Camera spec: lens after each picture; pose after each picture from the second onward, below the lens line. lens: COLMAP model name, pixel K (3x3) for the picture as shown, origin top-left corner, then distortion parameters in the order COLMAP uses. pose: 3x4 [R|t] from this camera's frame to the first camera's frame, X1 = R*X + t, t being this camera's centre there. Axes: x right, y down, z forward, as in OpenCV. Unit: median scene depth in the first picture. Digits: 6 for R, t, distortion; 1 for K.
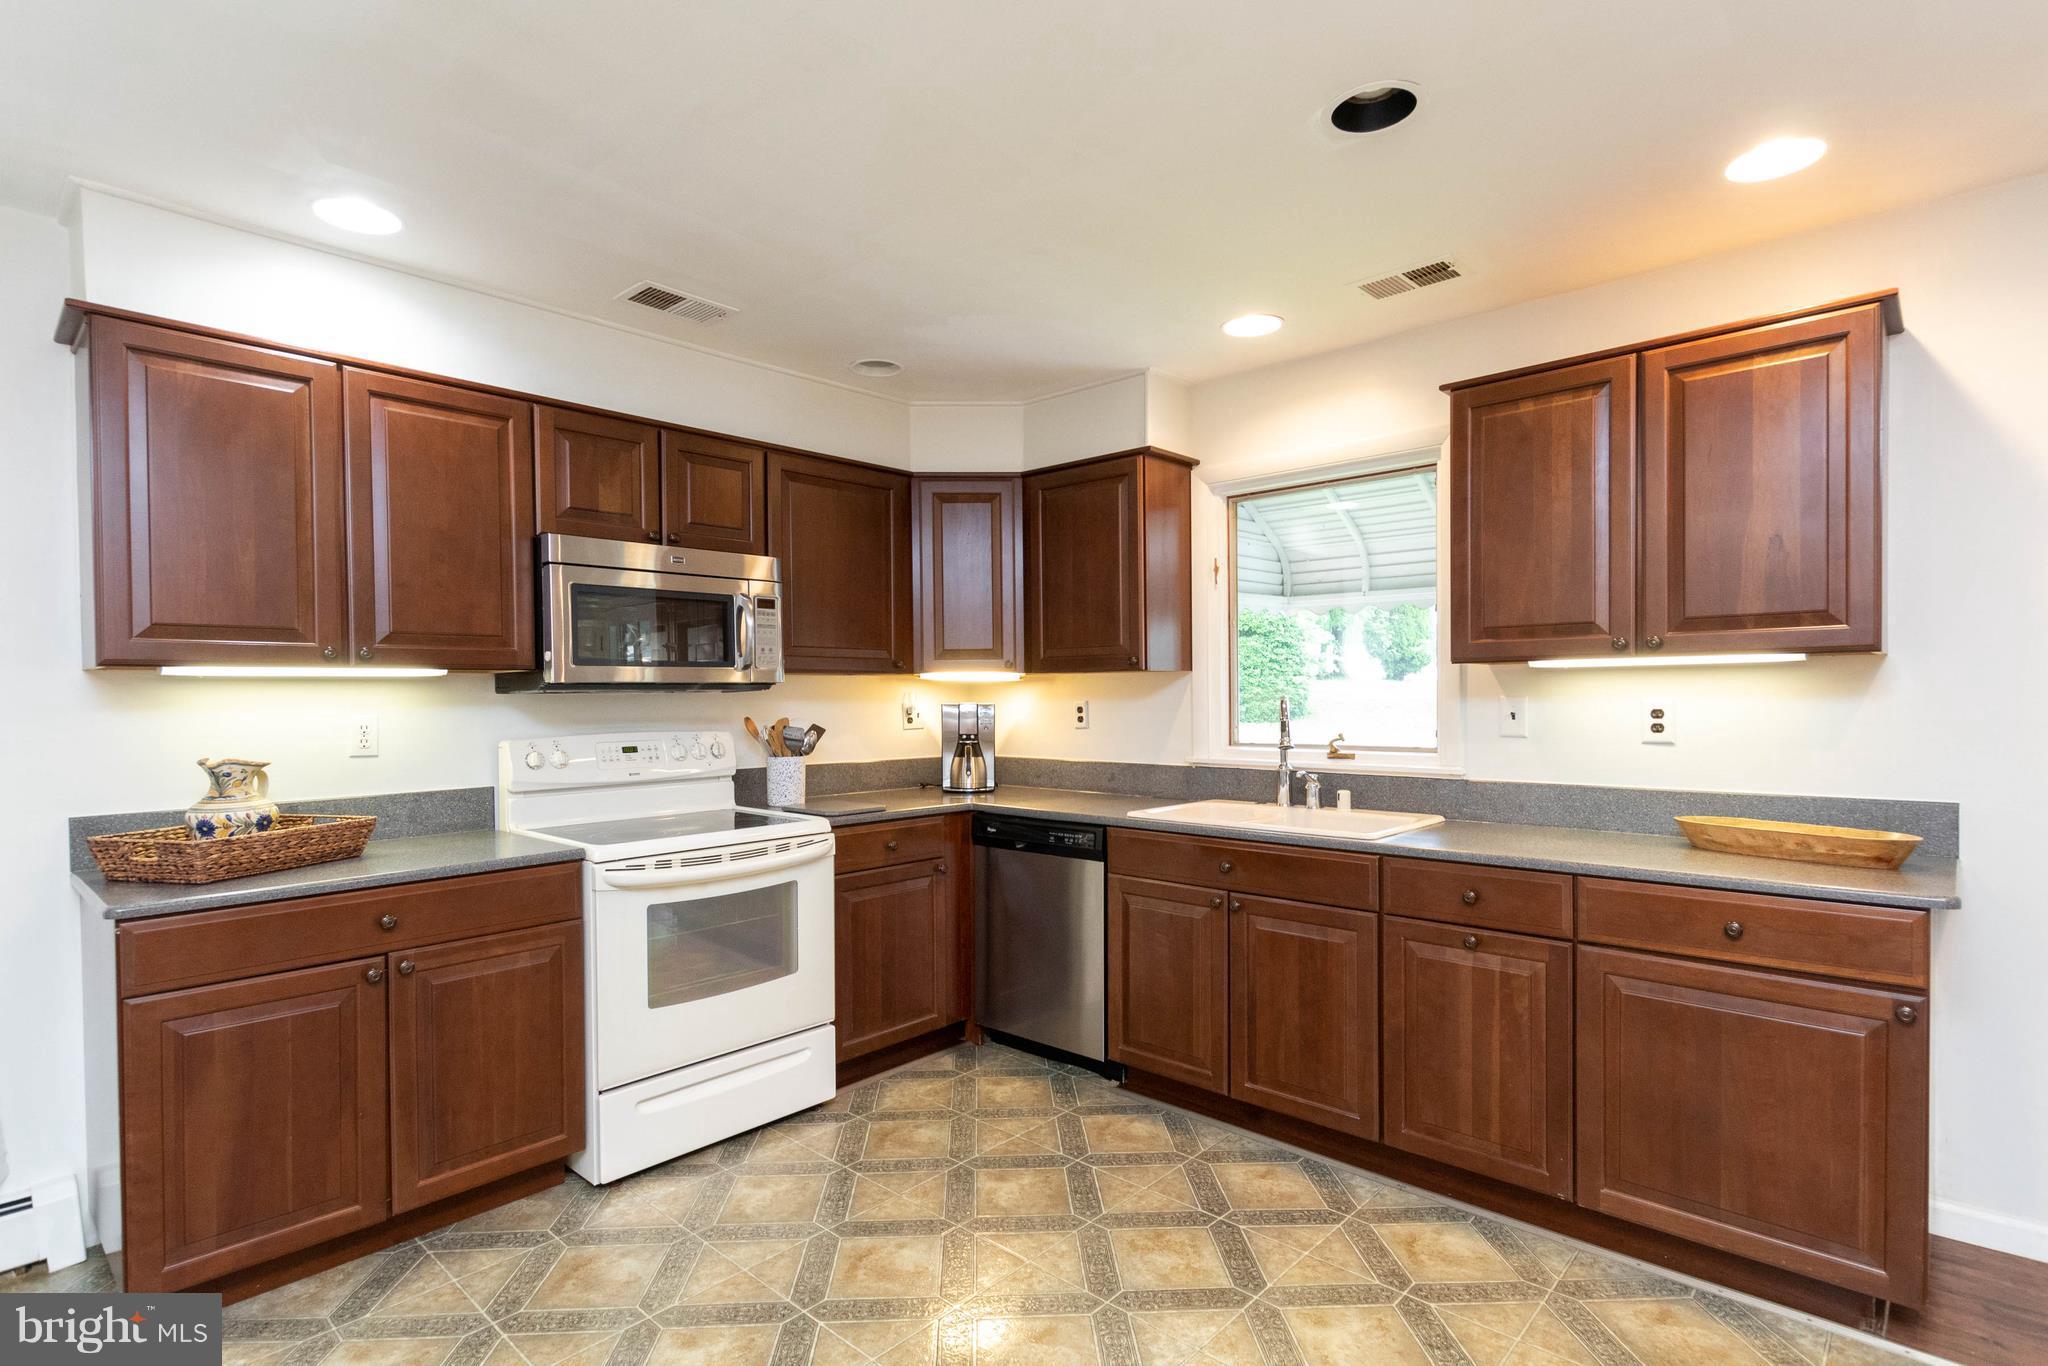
lens RADIAL K [[968.2, 0, 1010.0], [0, 968.2, 703.3], [0, 0, 1]] dist [-0.001136, -0.000480]
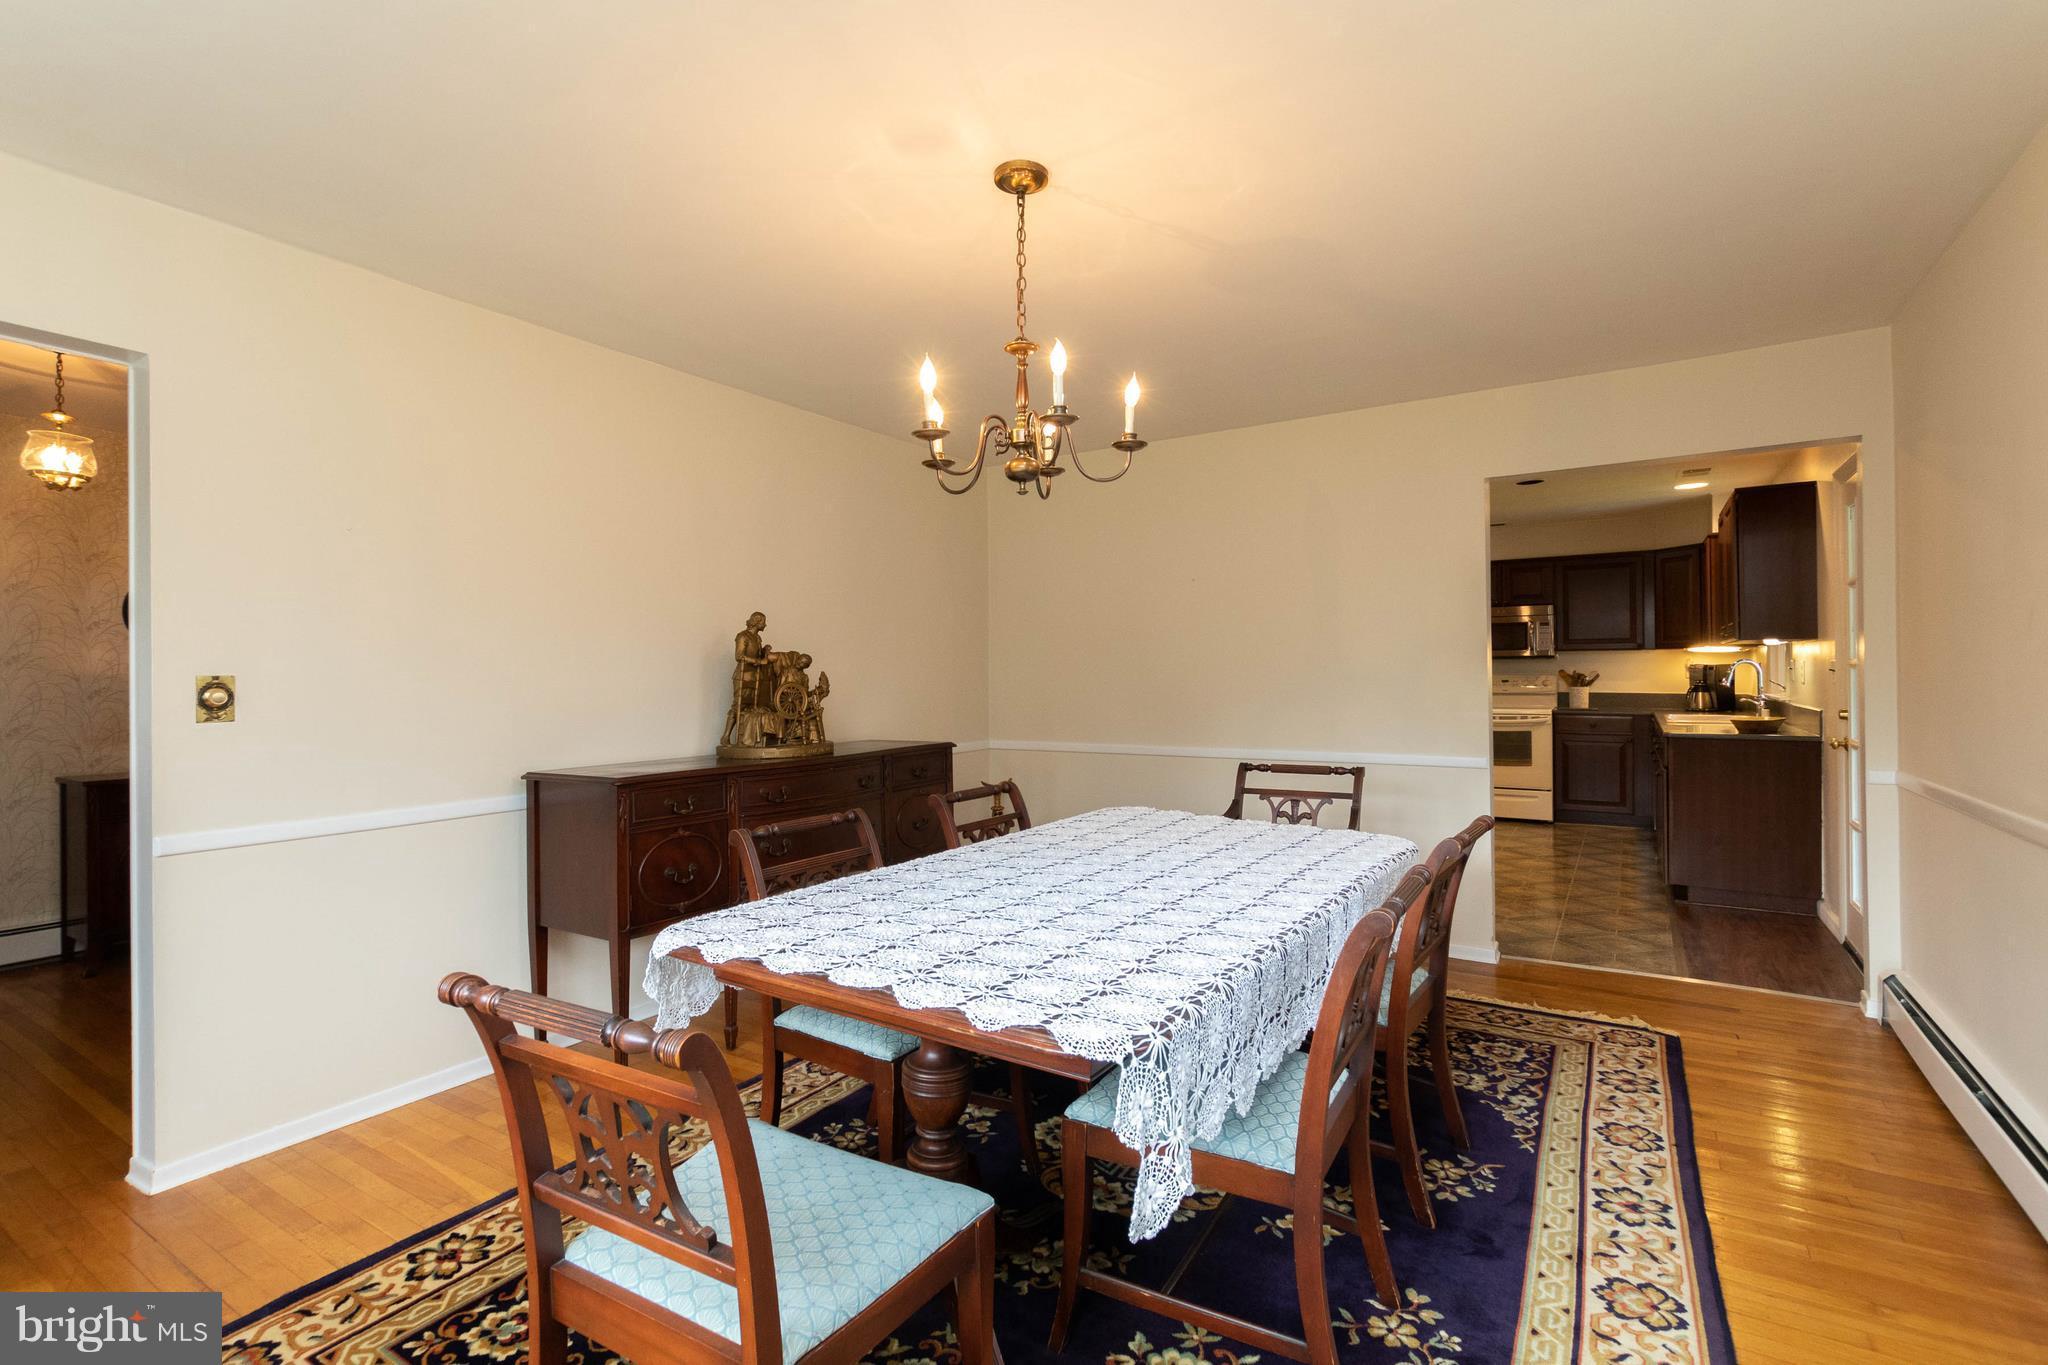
lens RADIAL K [[968.2, 0, 1010.0], [0, 968.2, 702.8], [0, 0, 1]] dist [-0.001136, -0.000480]
pose [[0.206511, 0.039597, -0.977643, 2.095741], [-0.003365, 0.999204, 0.039759, 0.006467], [0.978439, -0.004921, 0.206479, -0.956986]]
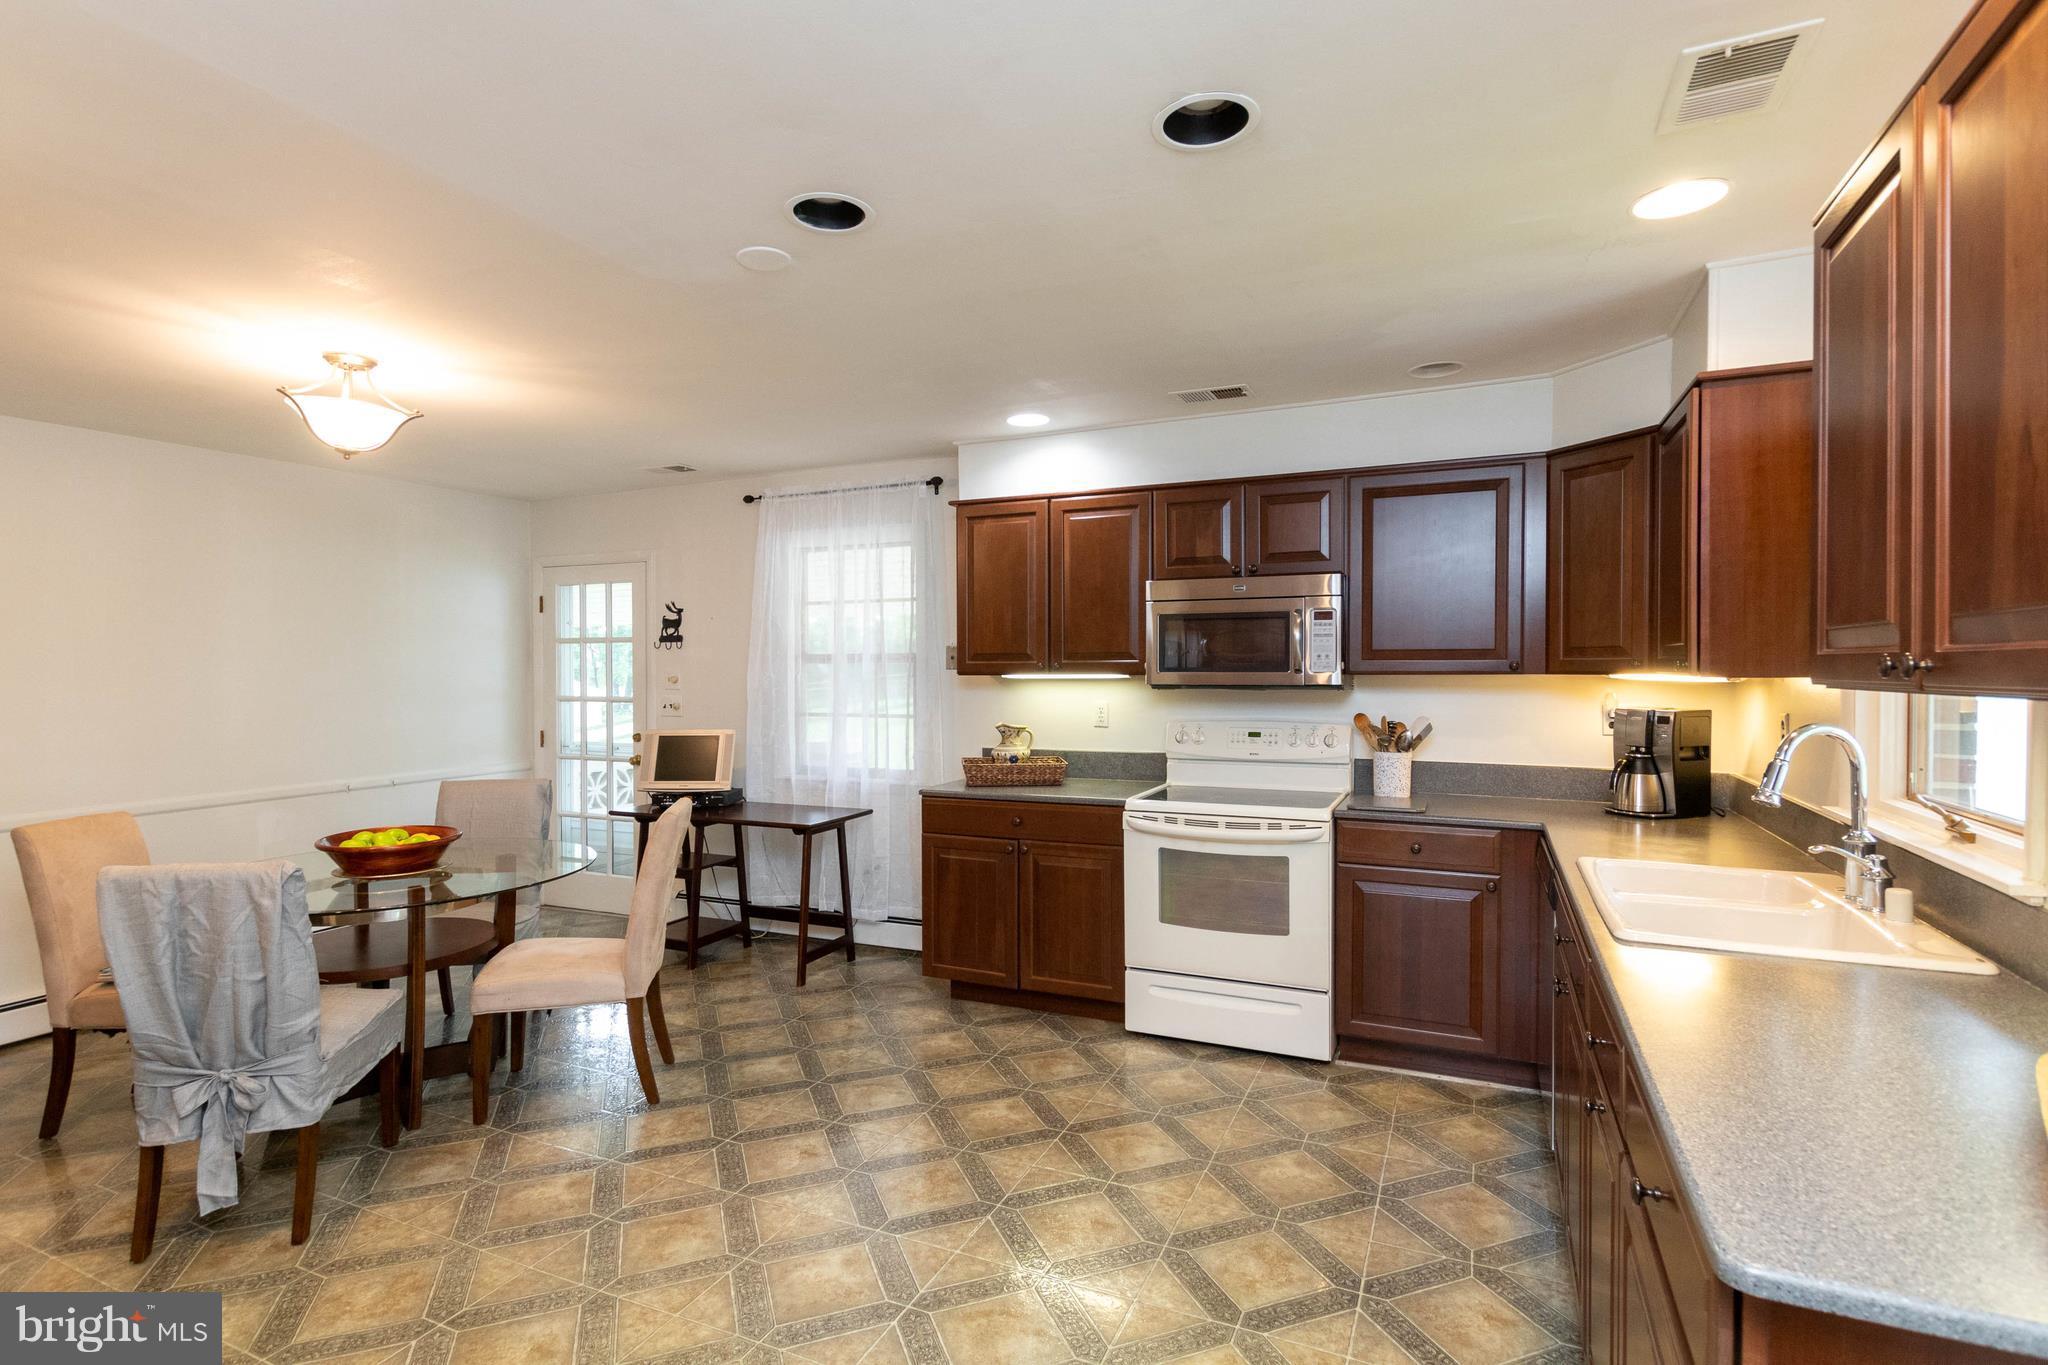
lens RADIAL K [[972.4, 0, 1053.9], [0, 972.4, 677.0], [0, 0, 1]] dist [-0.030637, -0.000205]
pose [[0.340734, 0.017491, -0.939997, 0.782457], [-0.008668, 0.999843, 0.015463, -0.049181], [0.940120, 0.002879, 0.340833, 0.342793]]
